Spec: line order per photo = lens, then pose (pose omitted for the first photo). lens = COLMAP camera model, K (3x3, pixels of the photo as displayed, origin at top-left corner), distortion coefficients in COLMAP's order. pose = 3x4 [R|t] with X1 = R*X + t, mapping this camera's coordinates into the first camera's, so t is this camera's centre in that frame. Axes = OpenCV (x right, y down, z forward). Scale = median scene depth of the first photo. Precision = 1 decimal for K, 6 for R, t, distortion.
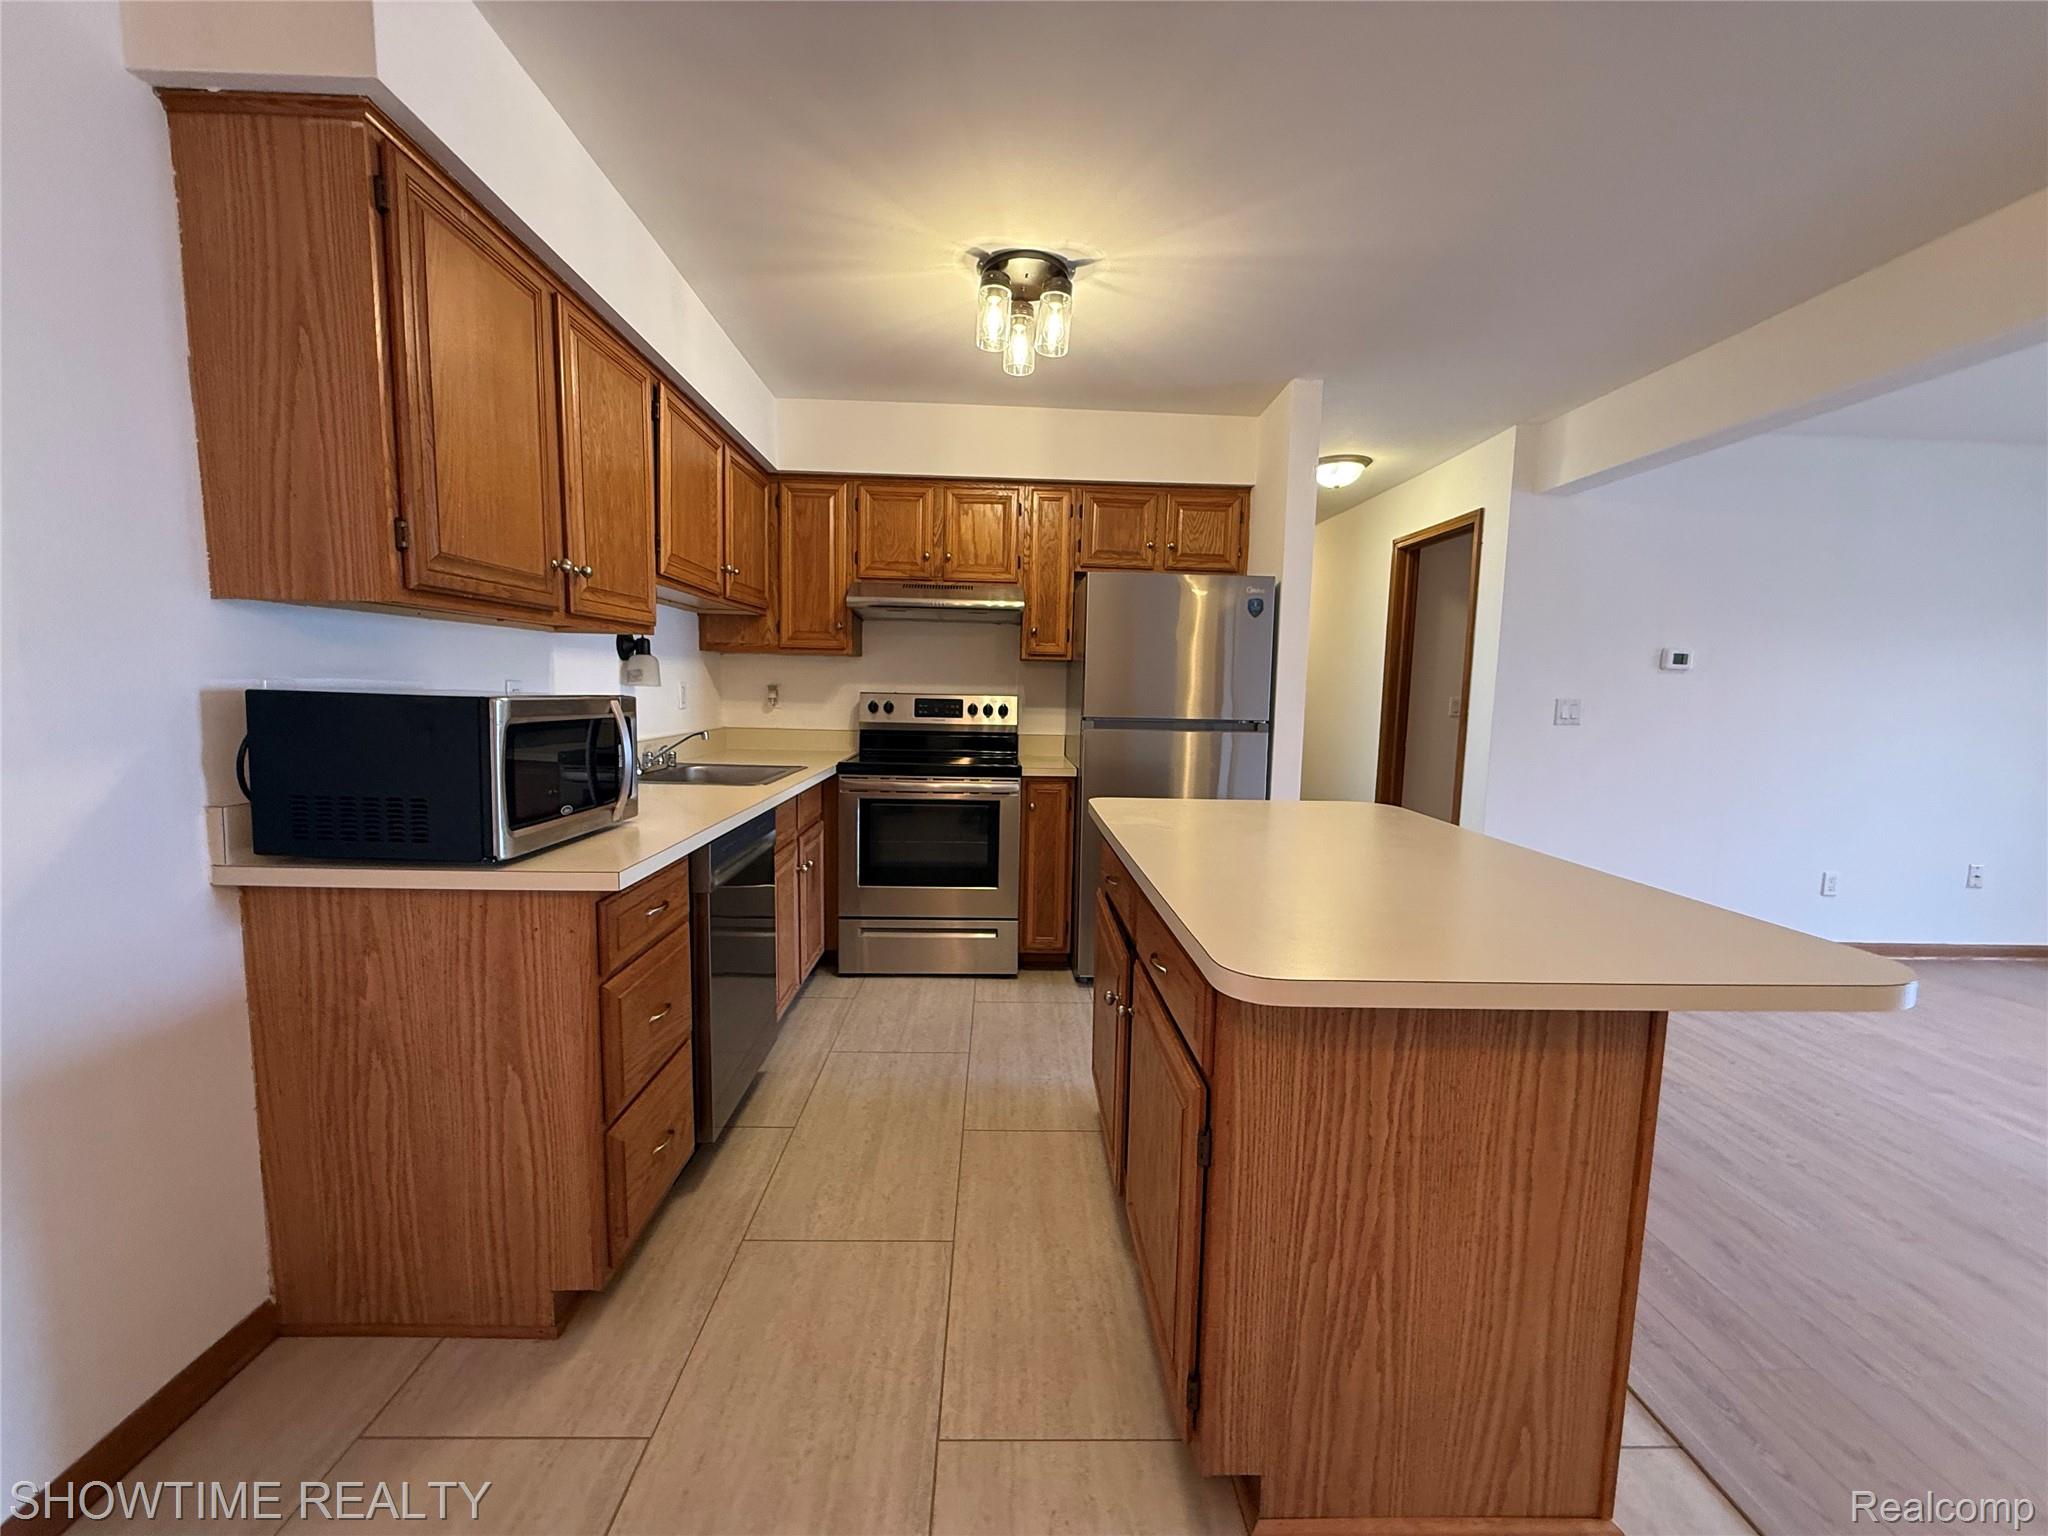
lens RADIAL K [[820.6, 0, 1024.0], [0, 820.6, 768.0], [0, 0, 1]] dist [0.000579, 0.000173]
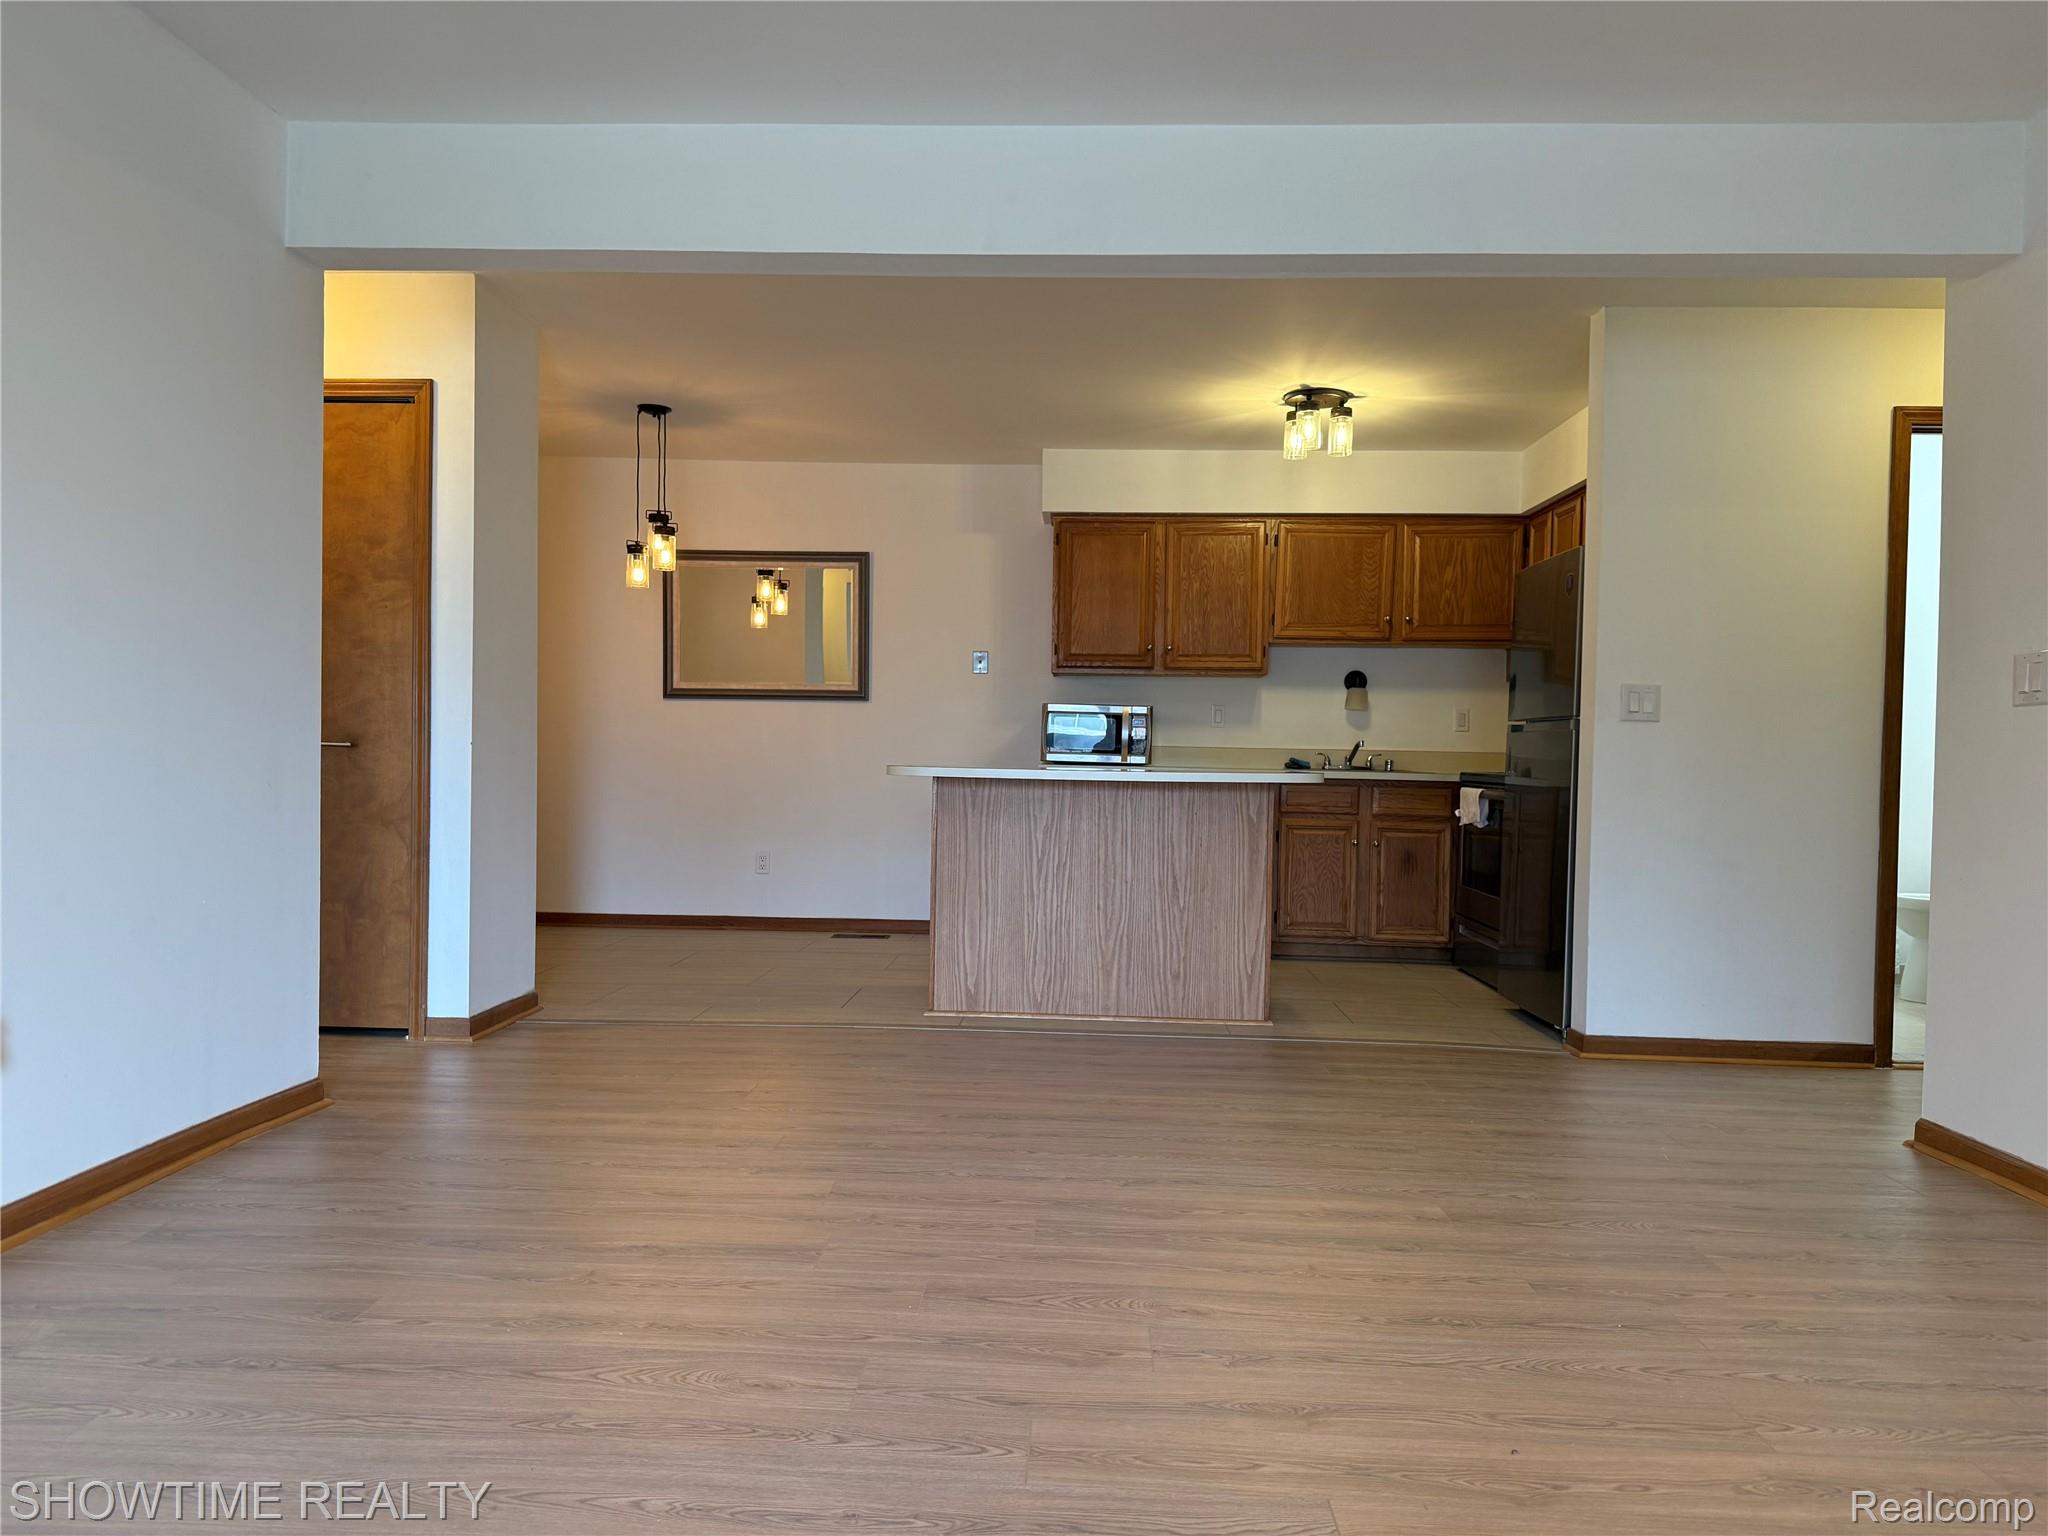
lens RADIAL K [[1433.7, 0, 1025.4], [0, 1433.7, 775.6], [0, 0, 1]] dist [0.141410, -0.279582]
pose [[-0.067635, -0.013296, -0.997622, 3.927775], [-0.116399, 0.993188, -0.005345, 0.174303], [0.990897, 0.115761, -0.068722, 1.192412]]
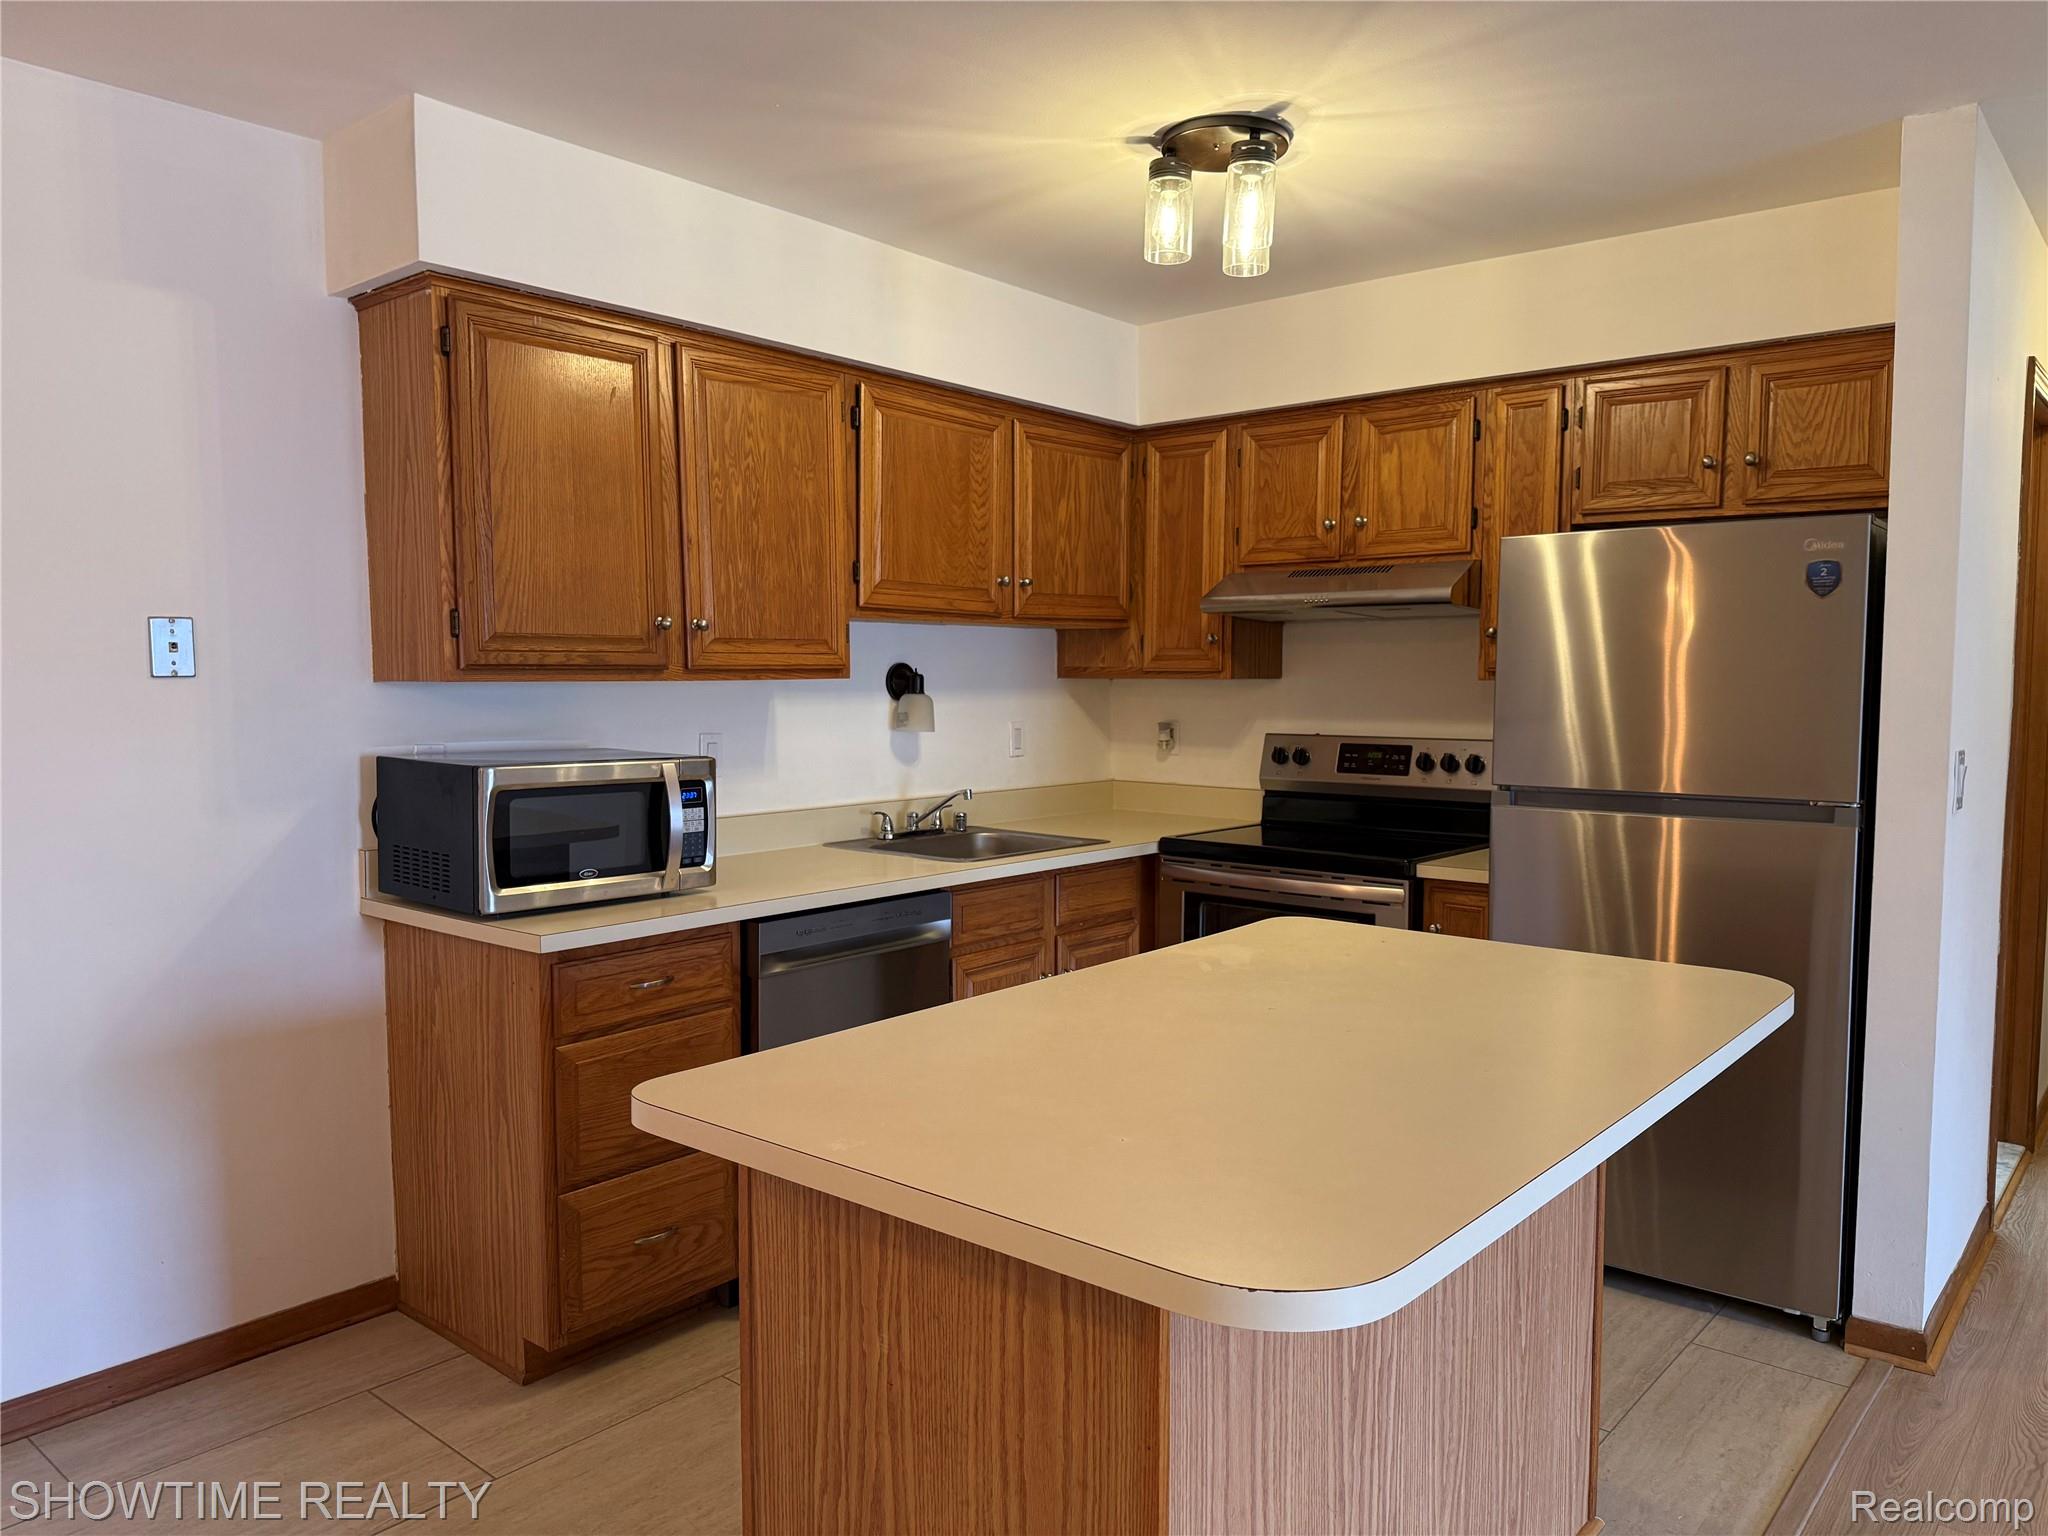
lens RADIAL K [[1433.7, 0, 1025.4], [0, 1433.7, 775.6], [0, 0, 1]] dist [0.141410, -0.279582]
pose [[0.746138, 0.025992, -0.665283, 1.103170], [-0.051207, 0.998518, -0.018420, -0.068762], [0.663819, 0.047811, 0.746364, 0.016330]]
